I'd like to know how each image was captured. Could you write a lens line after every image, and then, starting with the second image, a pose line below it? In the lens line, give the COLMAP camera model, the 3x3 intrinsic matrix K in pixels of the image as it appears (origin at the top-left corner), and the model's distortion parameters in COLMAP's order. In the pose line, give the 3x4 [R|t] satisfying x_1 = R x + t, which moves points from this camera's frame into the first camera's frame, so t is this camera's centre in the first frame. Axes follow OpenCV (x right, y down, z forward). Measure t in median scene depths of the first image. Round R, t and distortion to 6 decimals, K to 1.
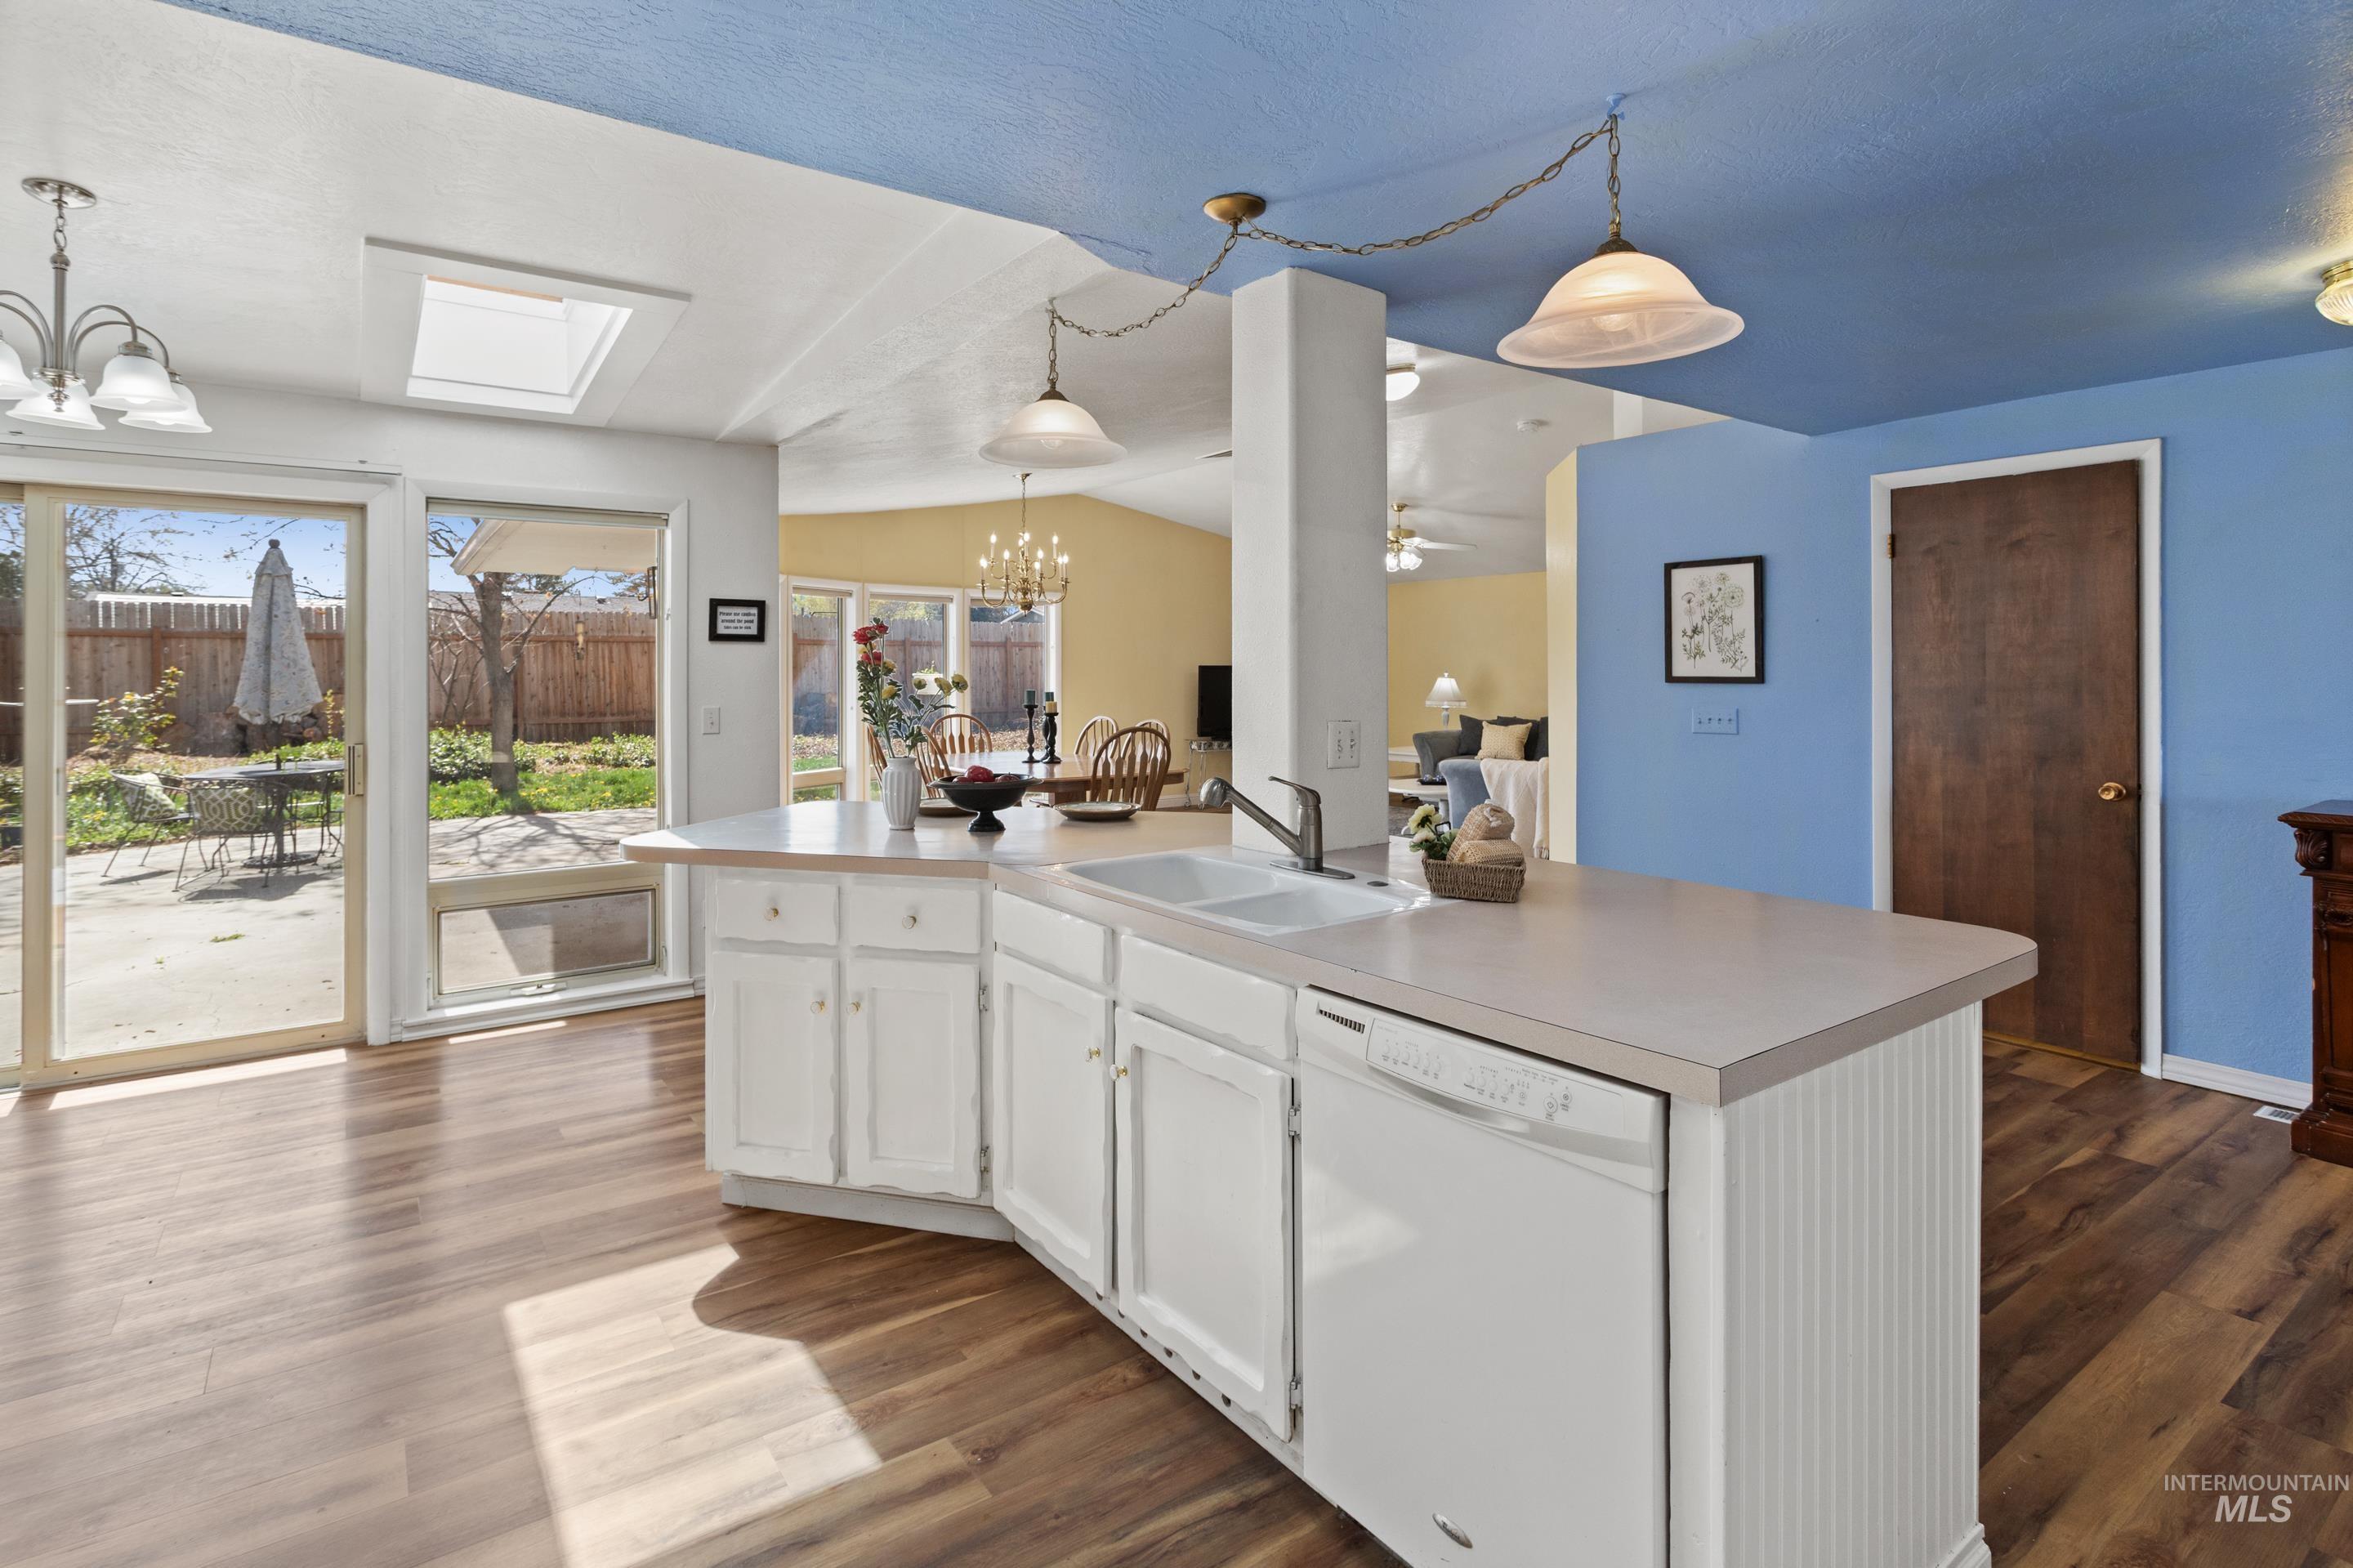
lens RADIAL K [[1148.2, 0, 1170.6], [0, 1148.2, 674.6], [0, 0, 1]] dist [0.002151, -0.001506]
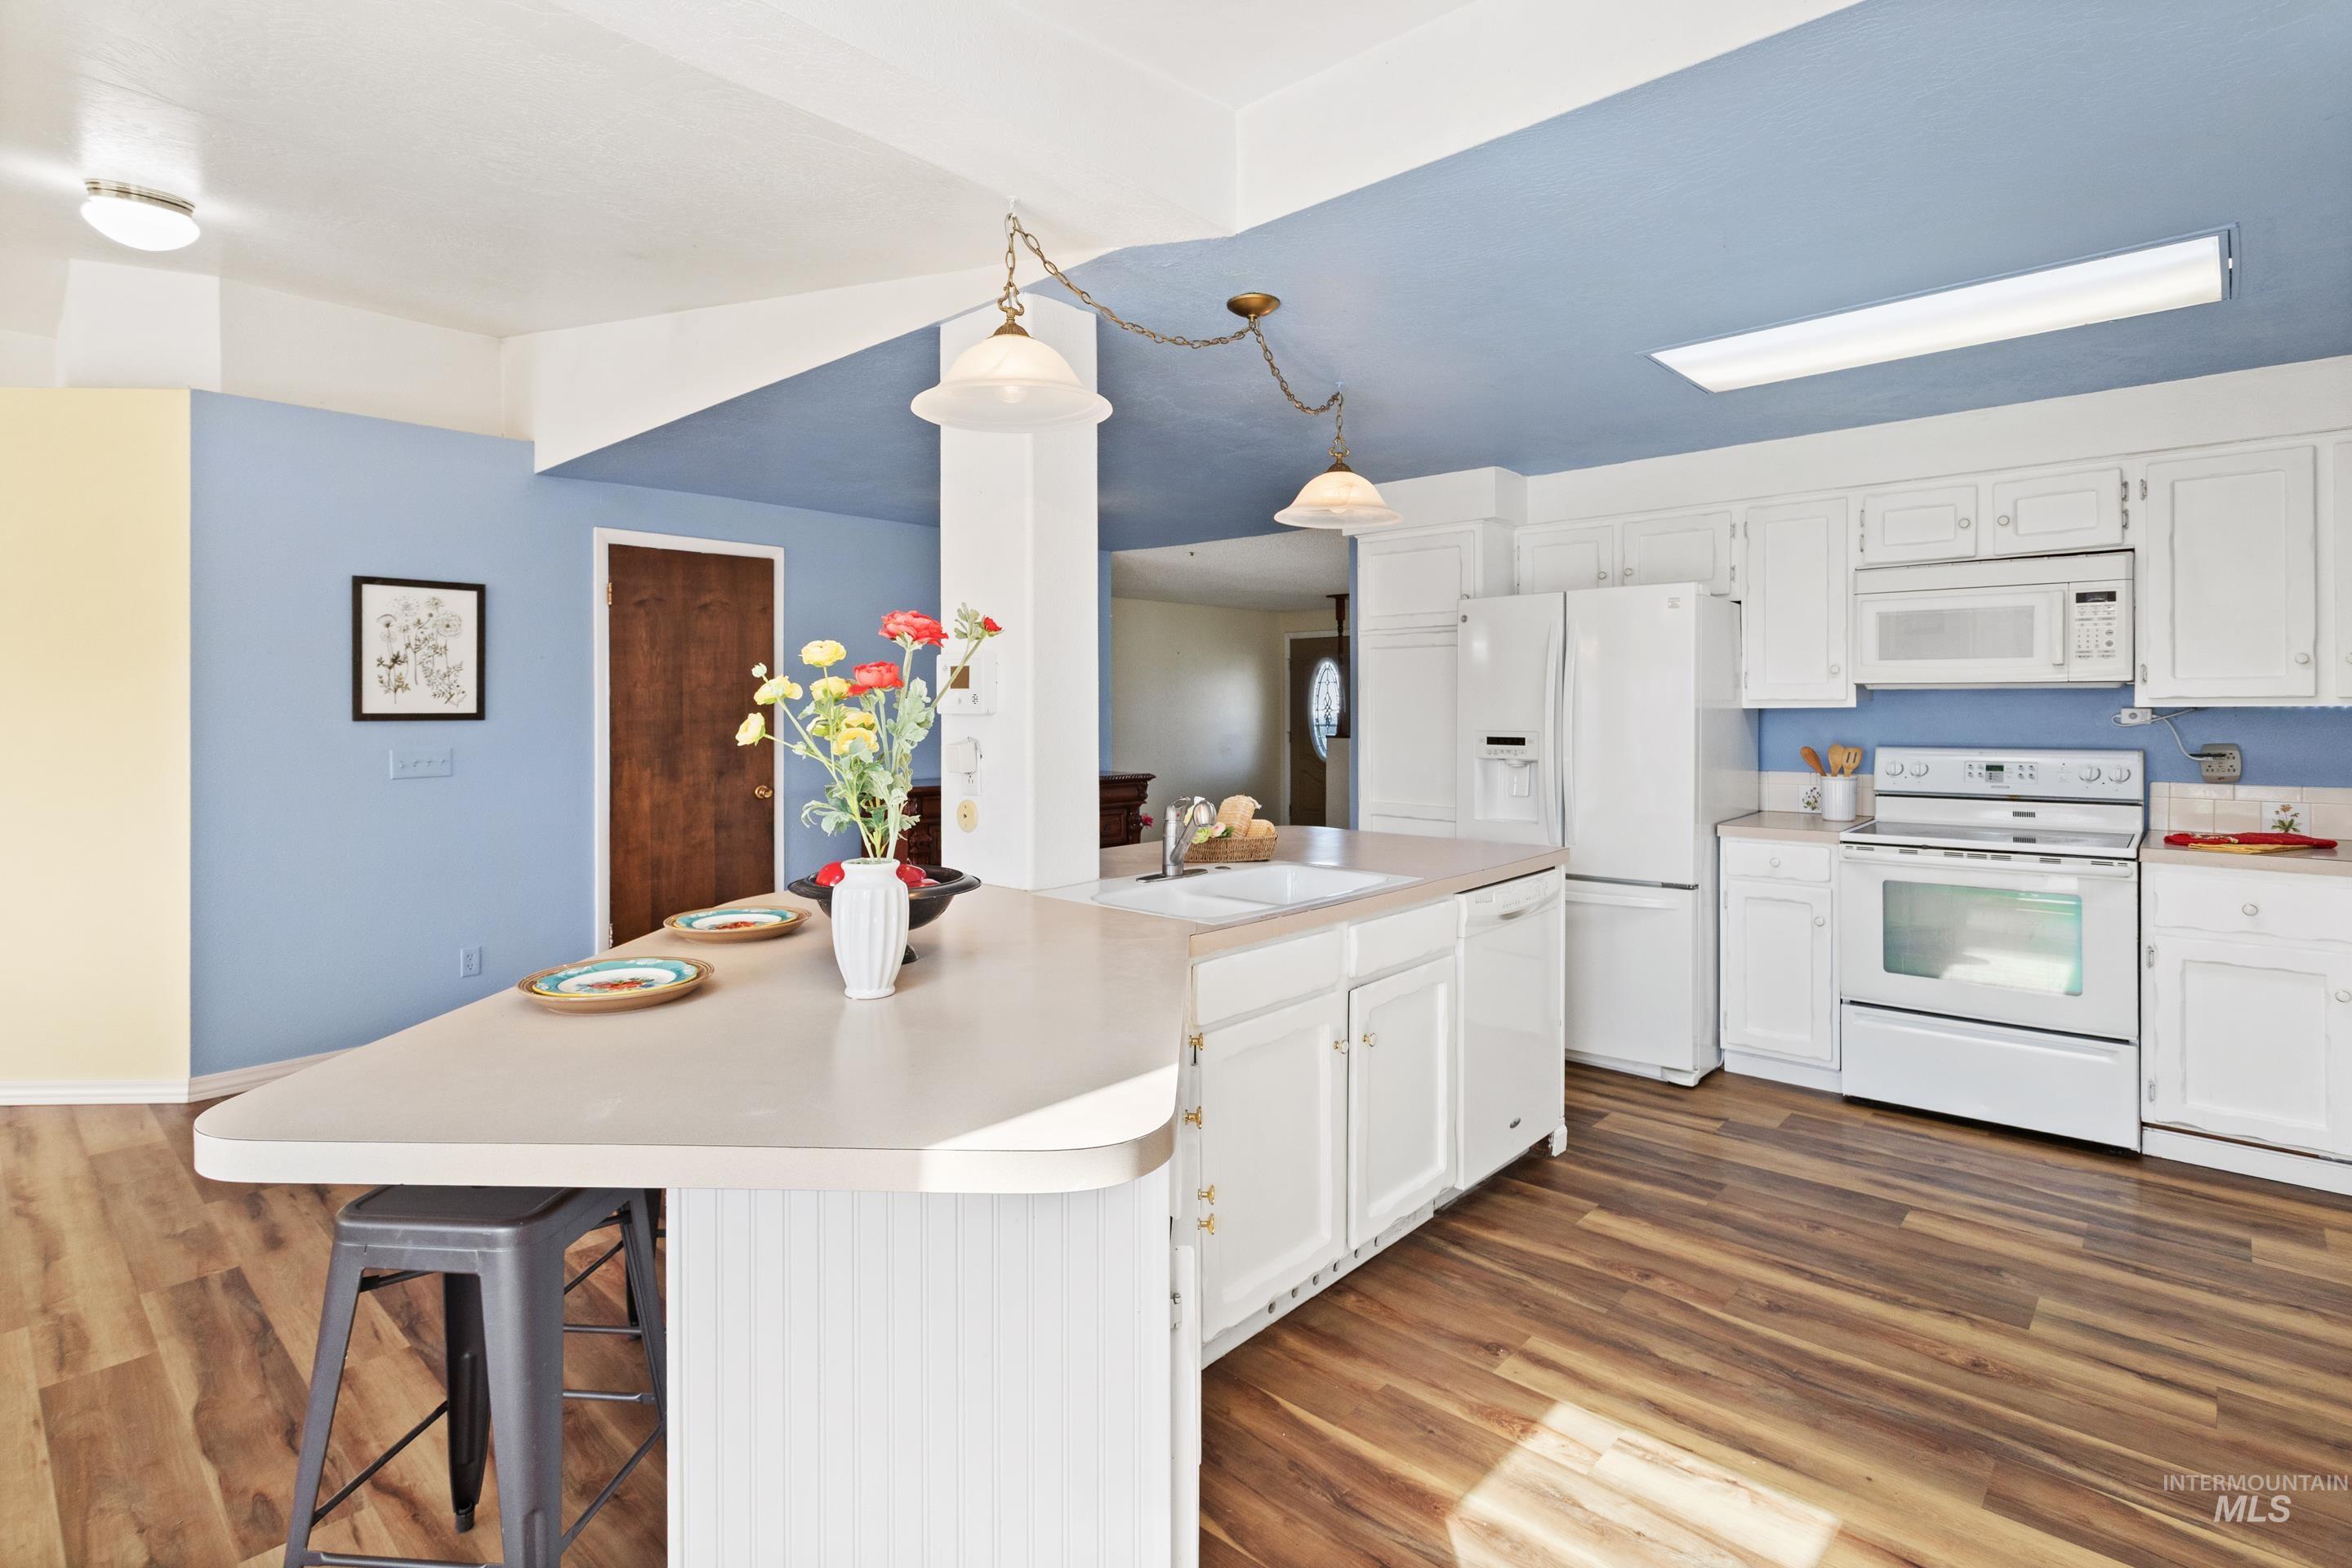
lens RADIAL K [[1147.7, 0, 1140.1], [0, 1147.7, 729.4], [0, 0, 1]] dist [0.002151, -0.001506]
pose [[-0.192681, -0.017037, 0.981114, -0.589116], [0.005066, 0.999819, 0.018357, 0.001060], [-0.981248, 0.008508, -0.192560, 0.742022]]
